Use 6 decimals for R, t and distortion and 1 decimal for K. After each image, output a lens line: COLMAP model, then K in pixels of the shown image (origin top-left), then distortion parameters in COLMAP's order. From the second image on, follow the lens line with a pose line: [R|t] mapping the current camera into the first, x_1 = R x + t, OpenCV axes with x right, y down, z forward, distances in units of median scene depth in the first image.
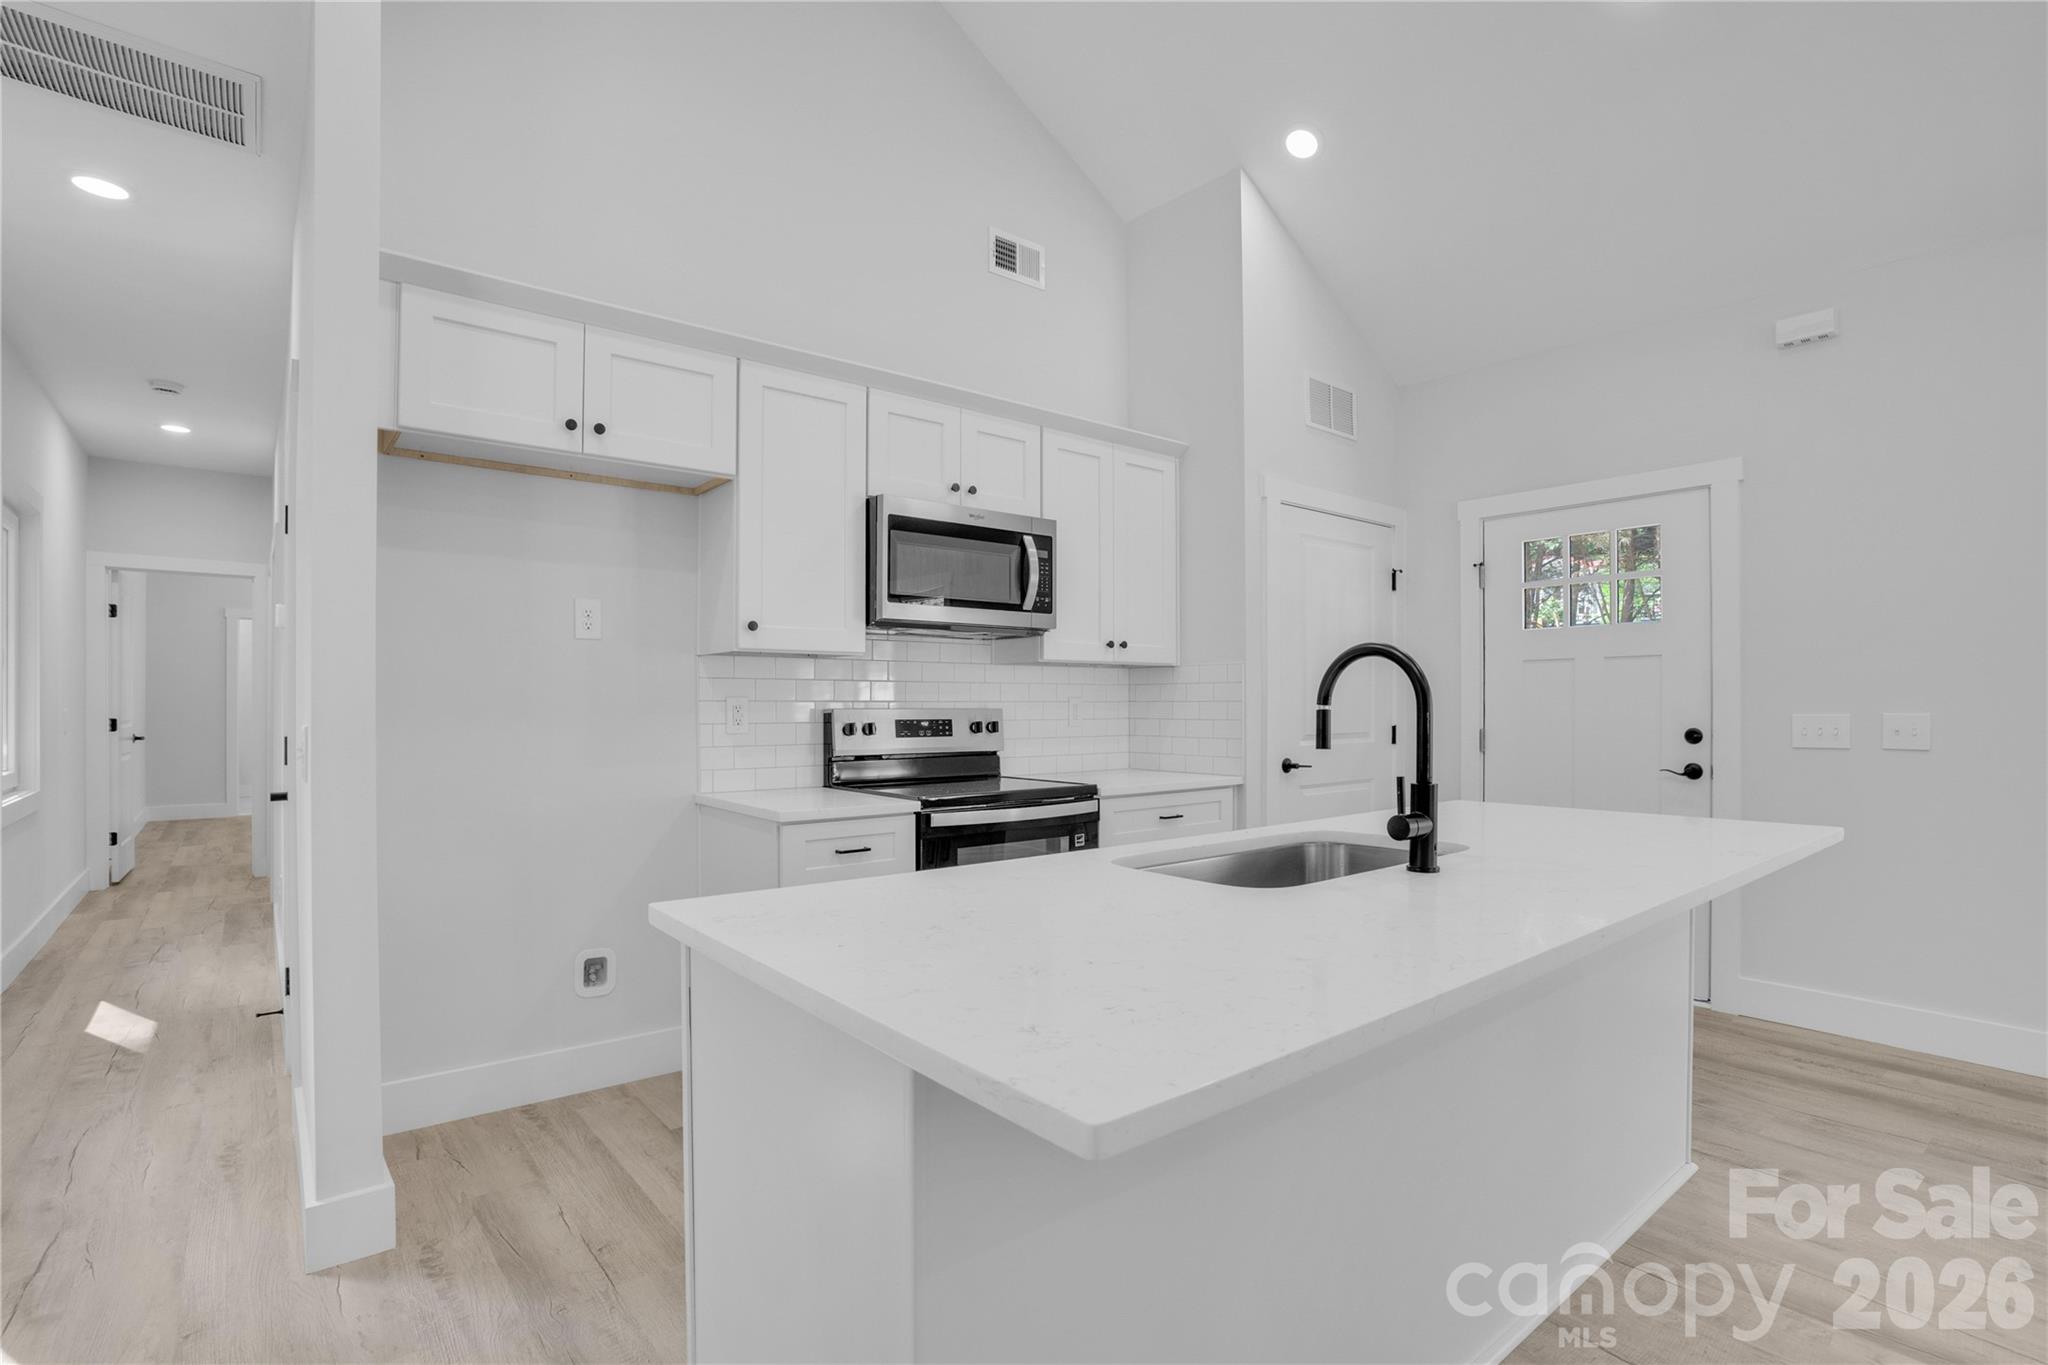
lens RADIAL K [[970.6, 0, 1013.5], [0, 970.6, 678.5], [0, 0, 1]] dist [-0.063072, 0.018431]
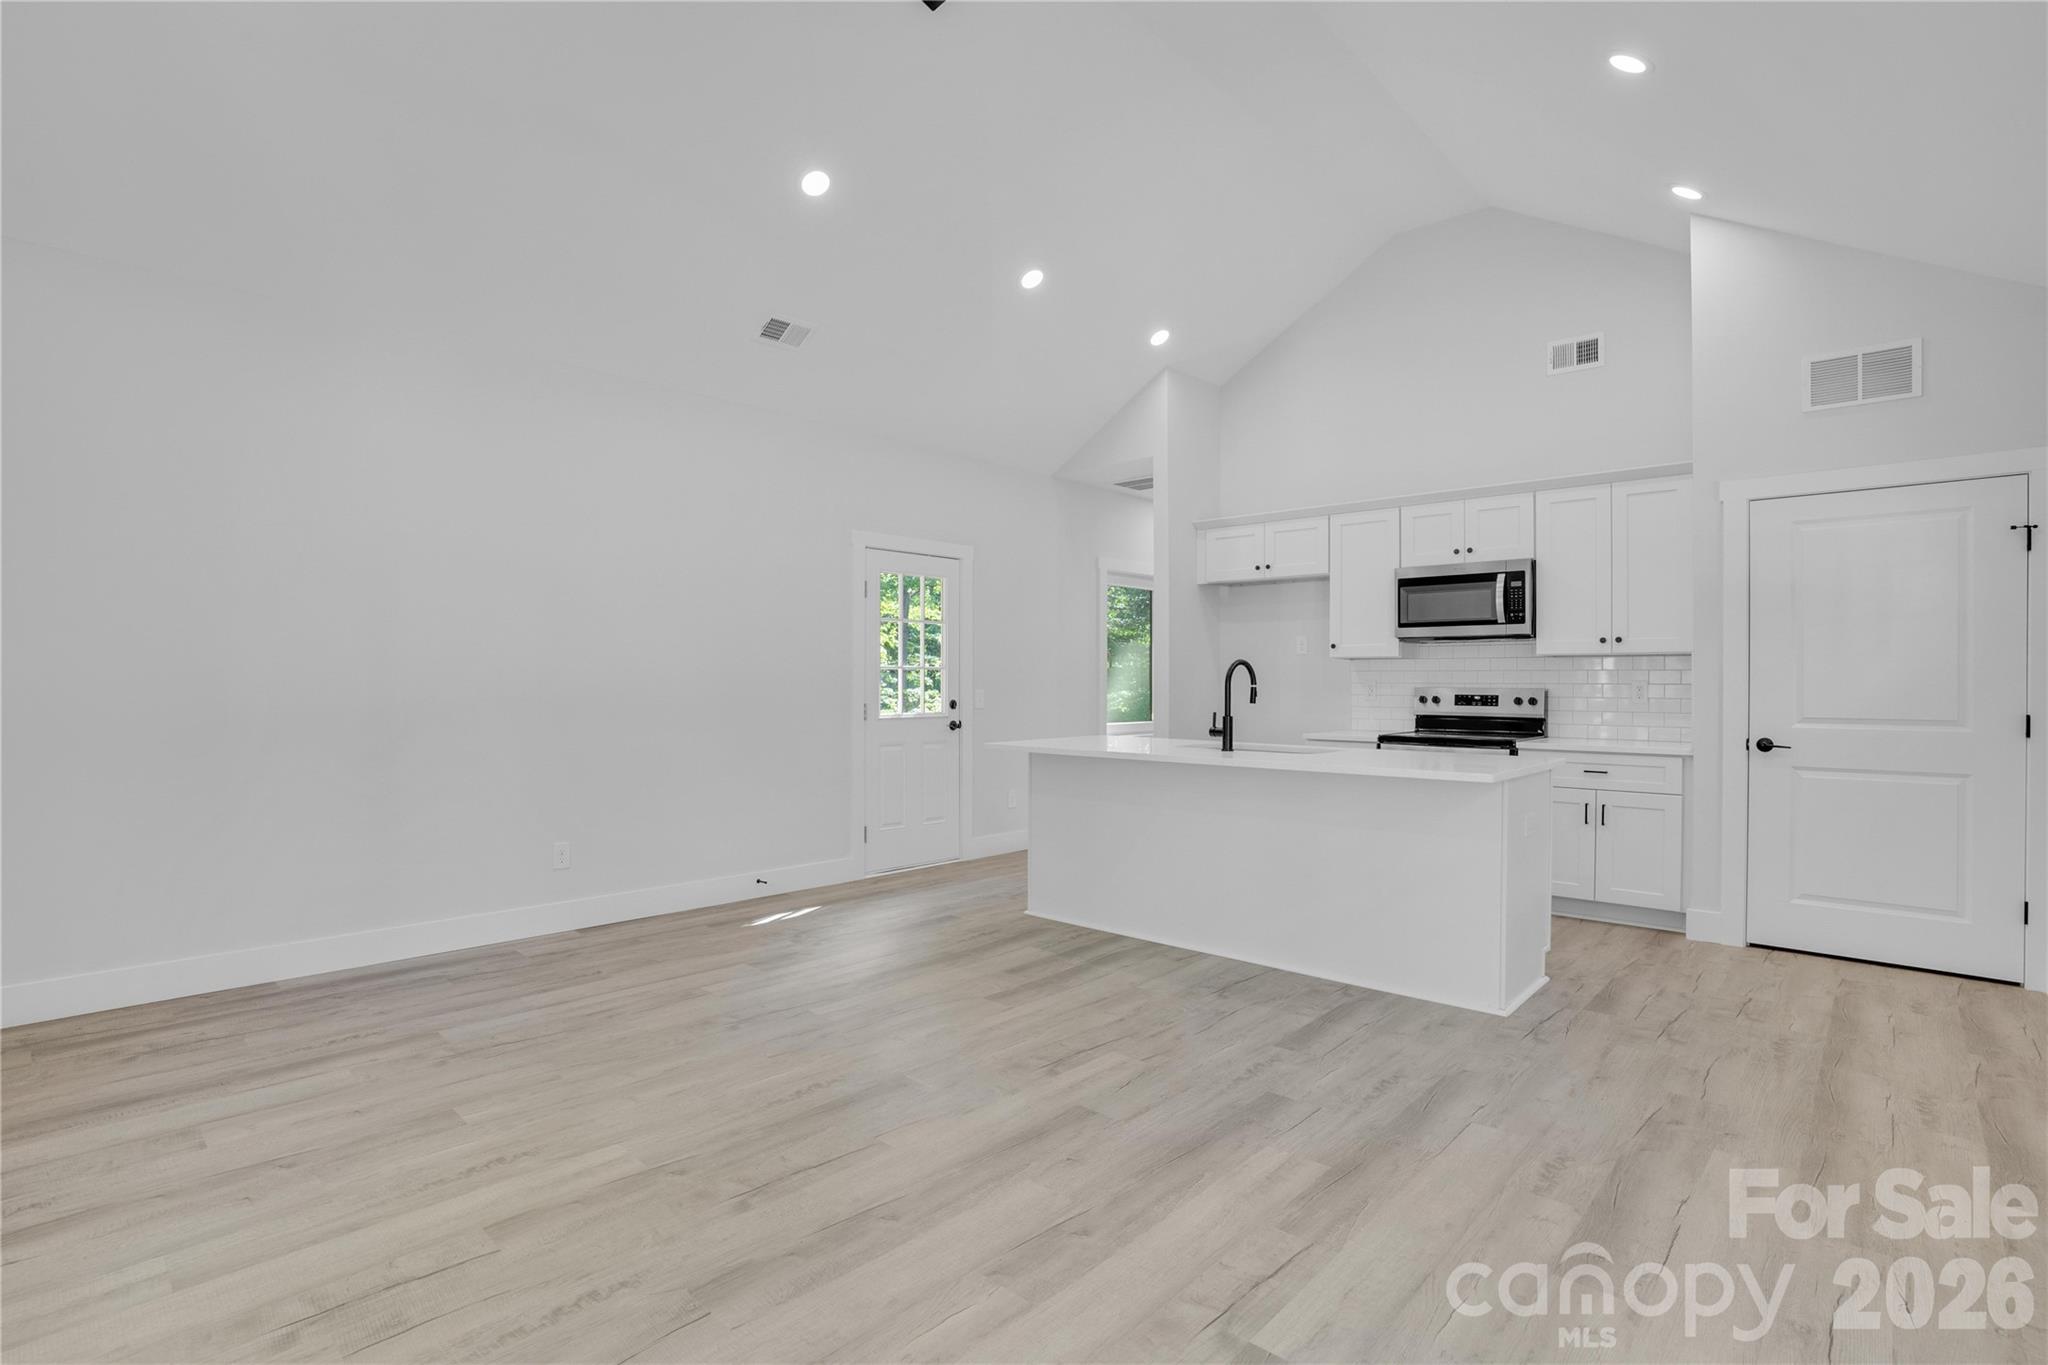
lens RADIAL K [[970.6, 0, 1024.9], [0, 970.6, 685.7], [0, 0, 1]] dist [-0.063072, 0.018431]
pose [[0.135831, 0.004614, -0.990721, 1.372842], [0.020213, 0.999768, 0.007428, 0.000534], [0.990526, -0.021035, 0.135706, 0.059228]]
